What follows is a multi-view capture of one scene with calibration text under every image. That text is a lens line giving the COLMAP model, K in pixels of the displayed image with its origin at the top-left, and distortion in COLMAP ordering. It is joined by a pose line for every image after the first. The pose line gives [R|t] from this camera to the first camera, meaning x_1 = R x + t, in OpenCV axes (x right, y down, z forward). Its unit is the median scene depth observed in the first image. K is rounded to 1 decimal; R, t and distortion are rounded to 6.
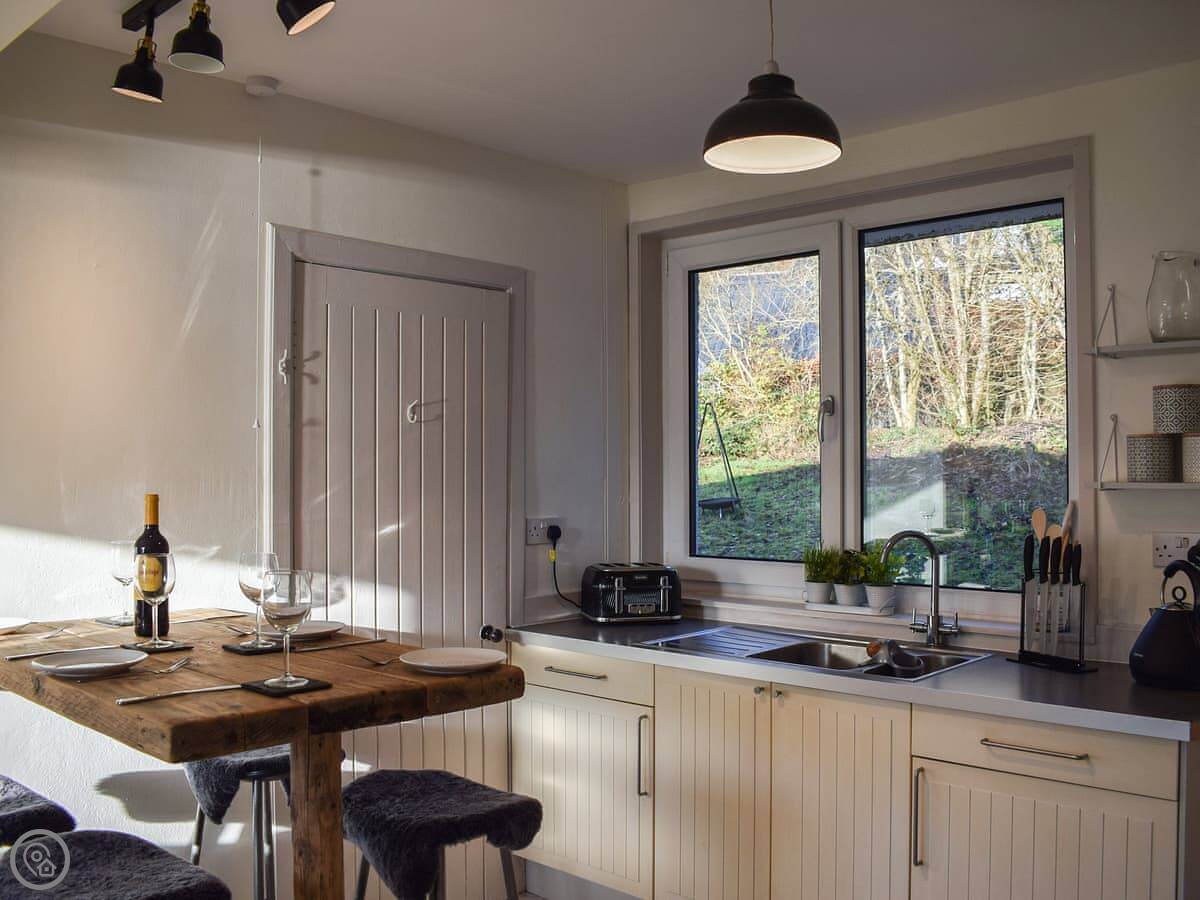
lens RADIAL K [[1075.2, 0, 645.6], [0, 1075.2, 449.2], [0, 0, 1]] dist [-0.086771, 0.008473]
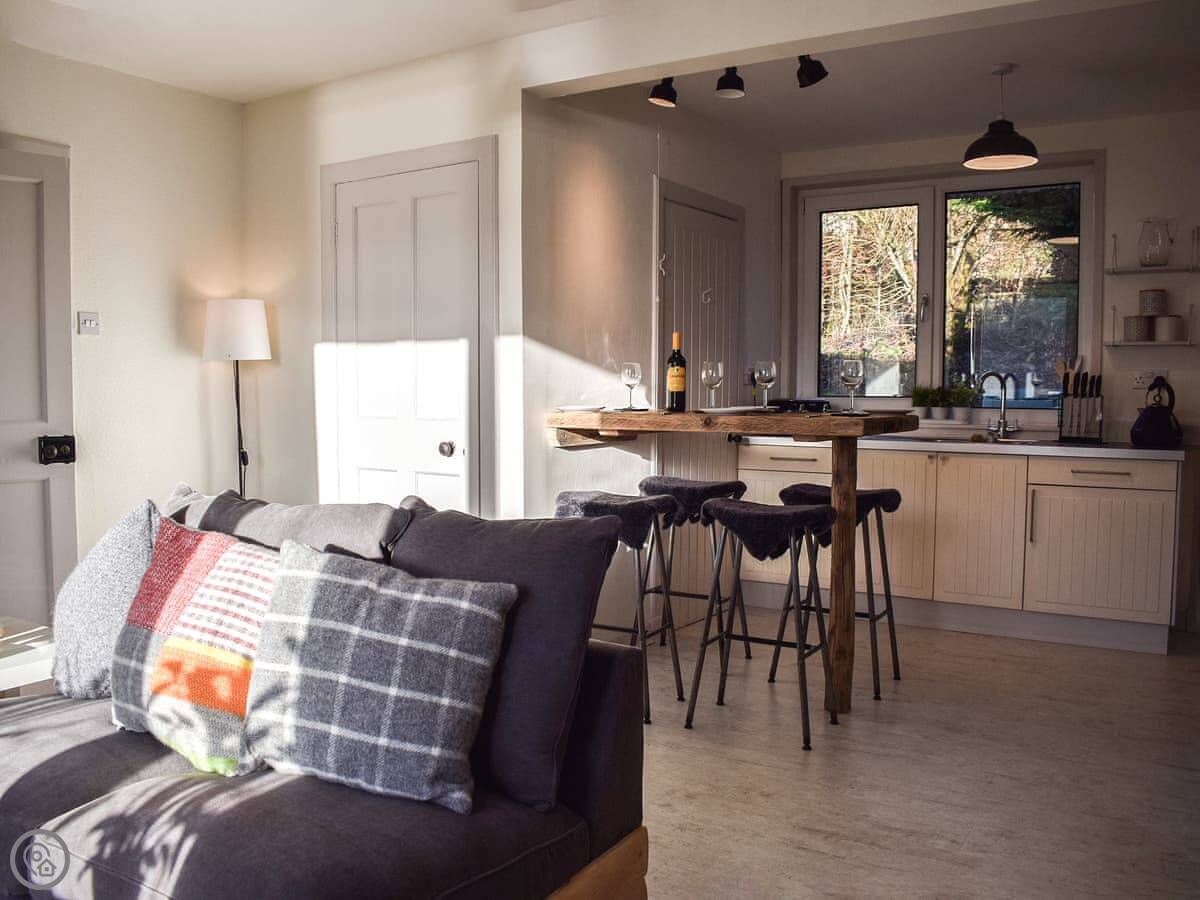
lens RADIAL K [[1018.0, 0, 592.0], [0, 1018.0, 449.2], [0, 0, 1]] dist [-0.086666, 0.001440]
pose [[0.986114, -0.006365, 0.165947, -0.752308], [-0.007199, 0.996687, 0.081008, 0.084093], [-0.165913, -0.081078, 0.982802, -0.568549]]
